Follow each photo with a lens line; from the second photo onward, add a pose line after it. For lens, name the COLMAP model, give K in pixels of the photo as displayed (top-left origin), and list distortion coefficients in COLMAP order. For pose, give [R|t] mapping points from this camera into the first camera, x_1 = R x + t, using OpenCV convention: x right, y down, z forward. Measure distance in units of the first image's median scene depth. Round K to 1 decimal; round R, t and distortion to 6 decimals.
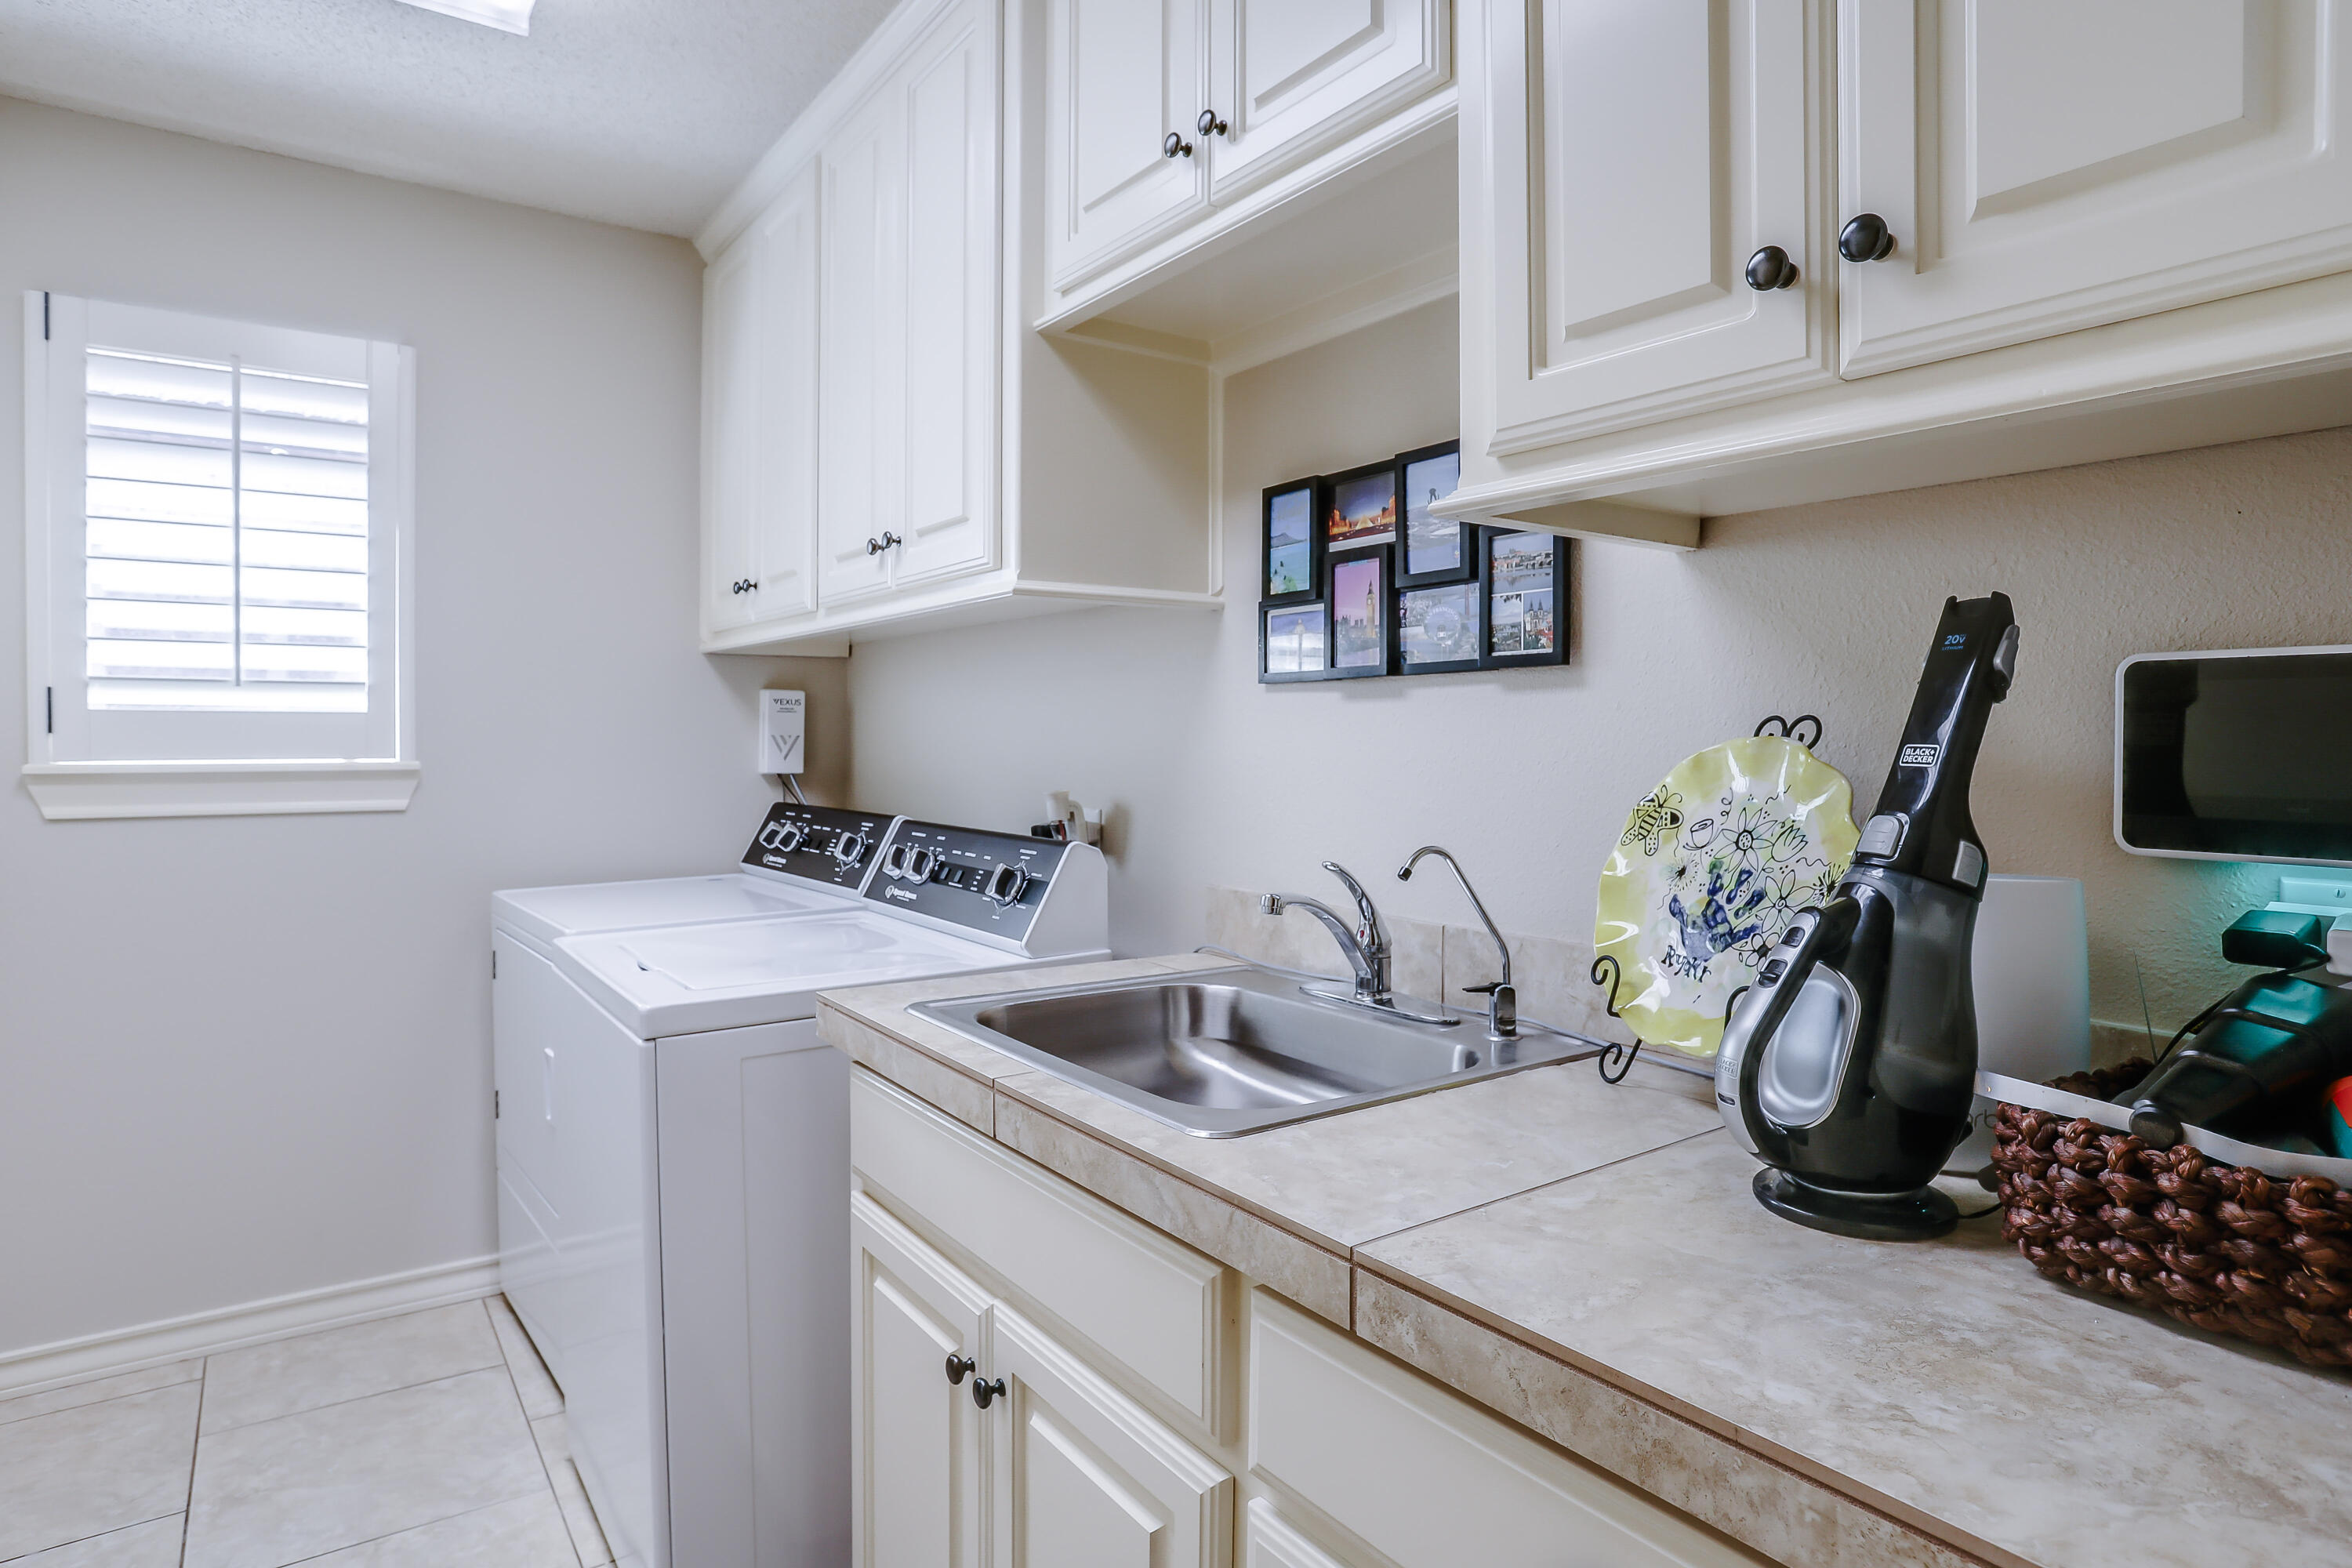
lens RADIAL K [[1266.4, 0, 1173.0], [0, 1266.4, 722.4], [0, 0, 1]] dist [-0.075015, 0.020861]
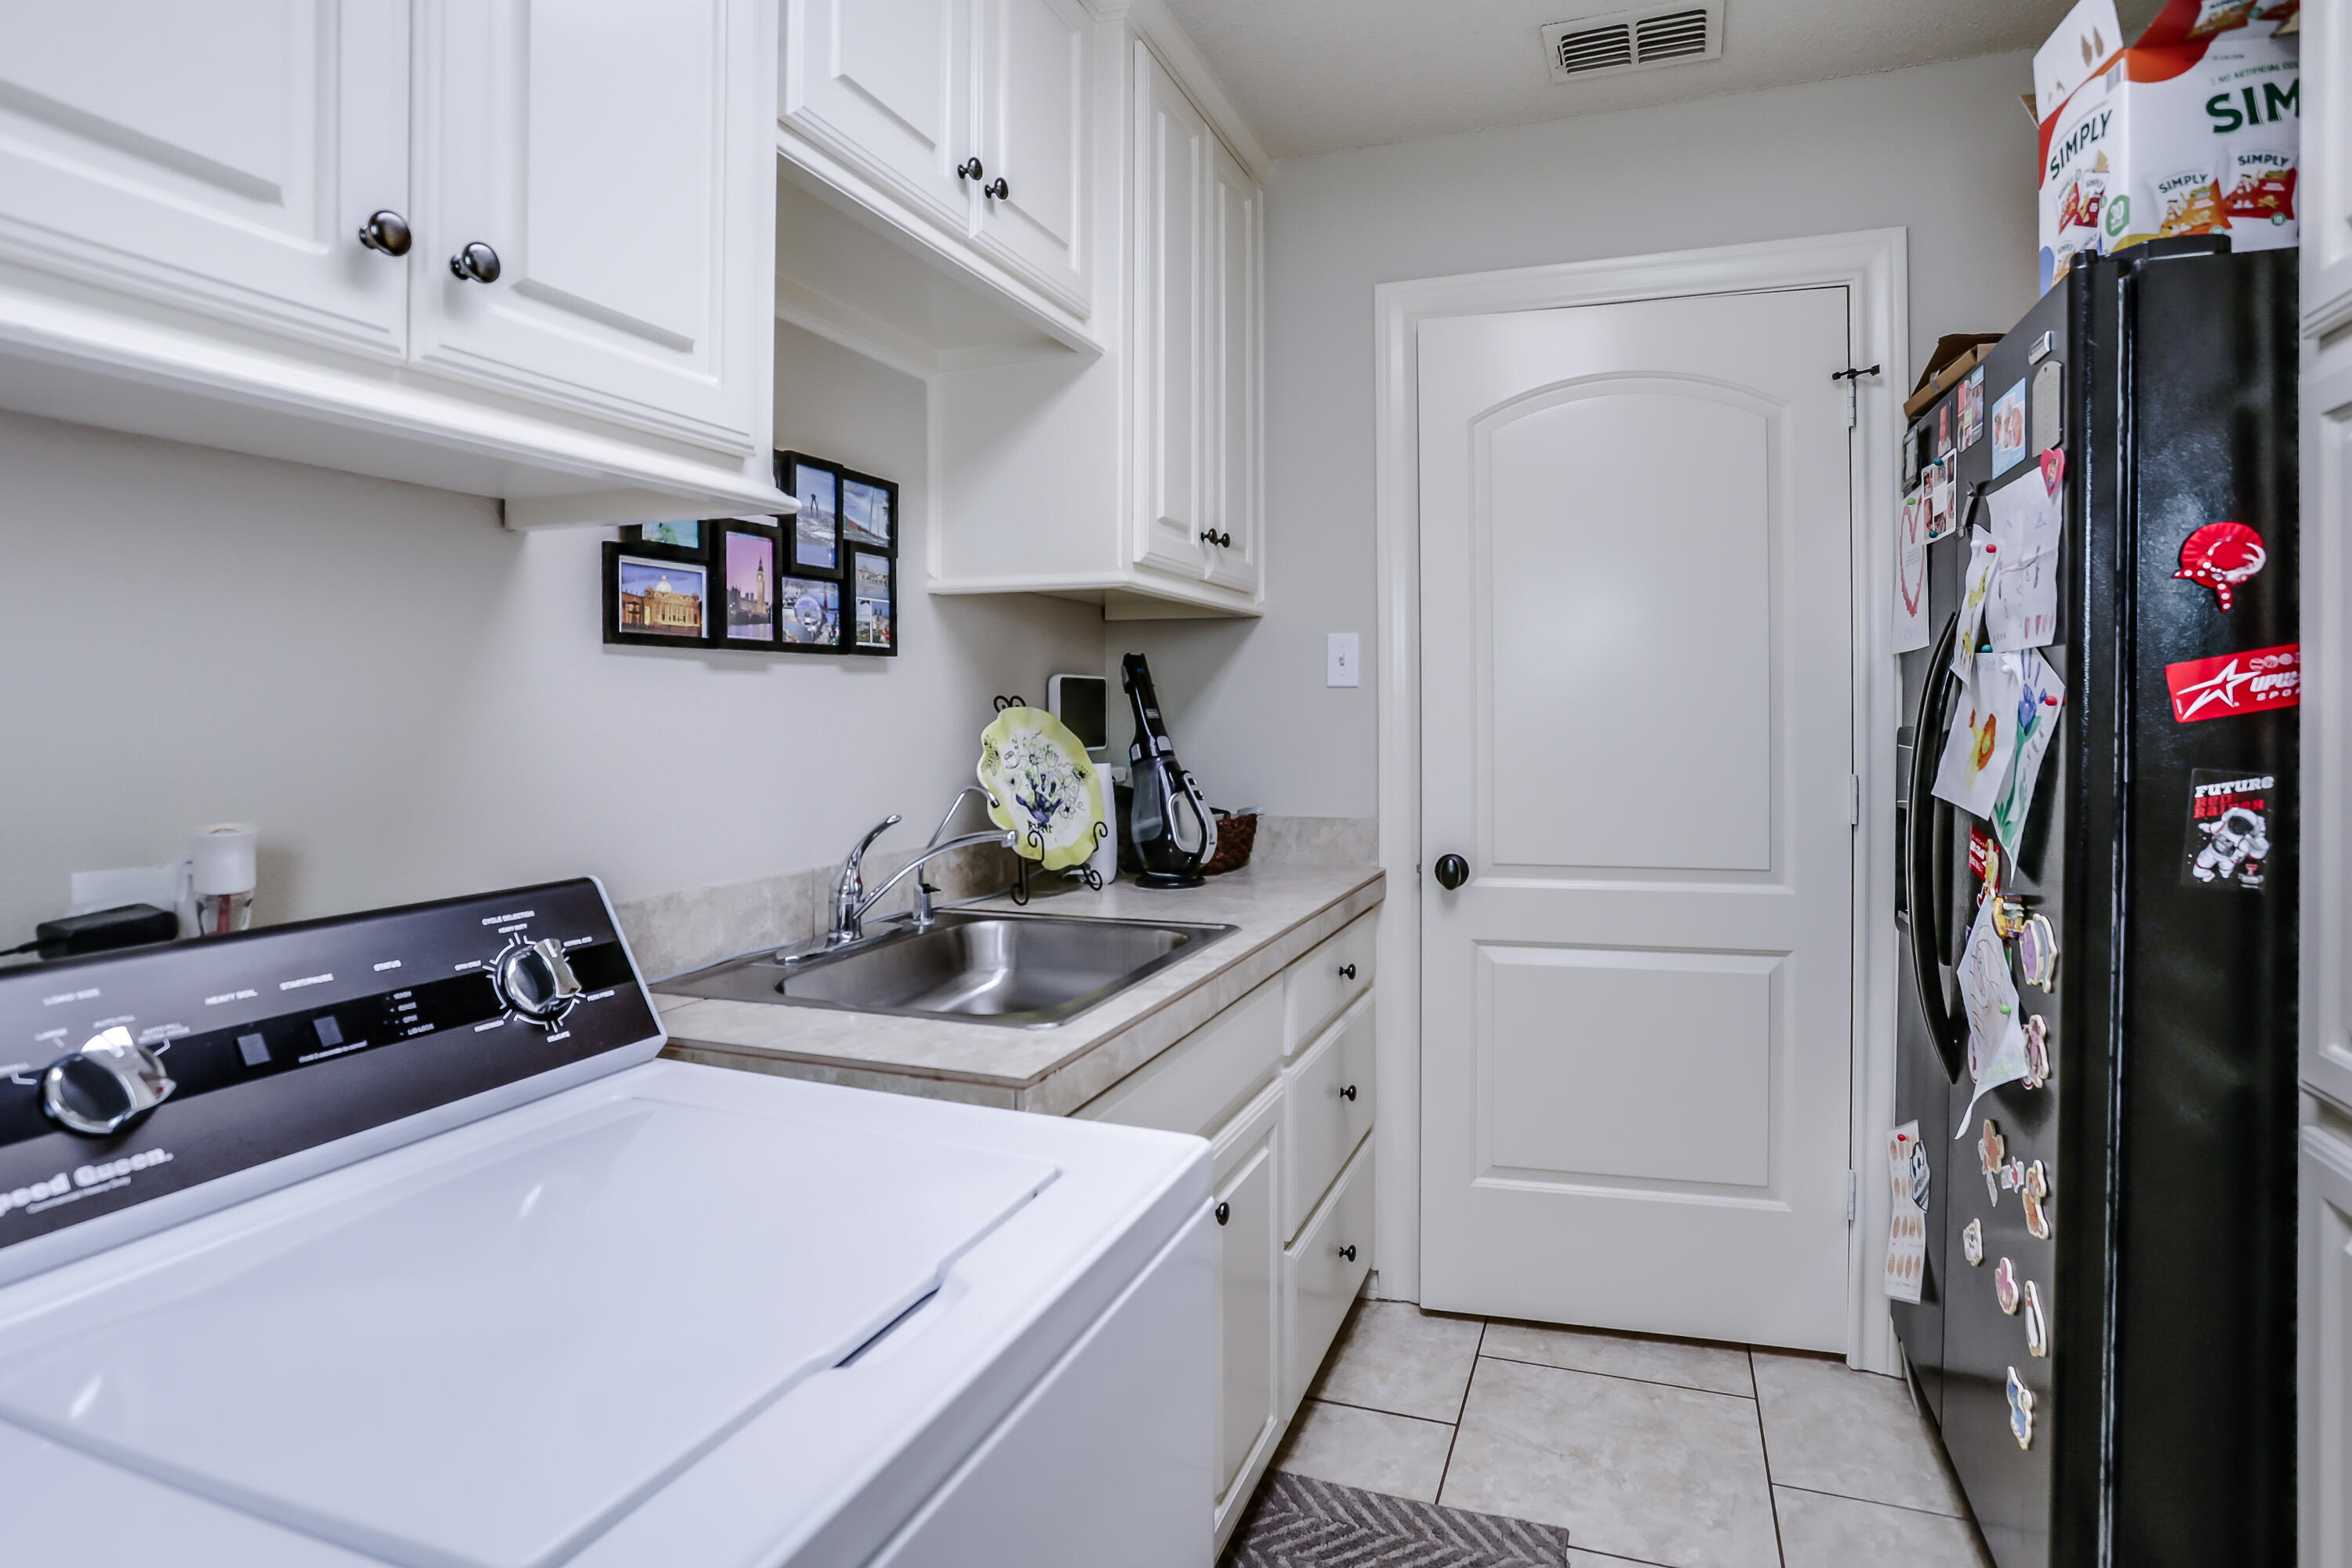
lens RADIAL K [[1266.4, 0, 1173.0], [0, 1266.4, 722.4], [0, 0, 1]] dist [-0.075015, 0.020861]
pose [[-0.547532, -0.007377, 0.836752, -0.945180], [-0.002823, 0.999972, 0.006969, 0.015380], [-0.836780, 0.001454, -0.547538, 1.361458]]
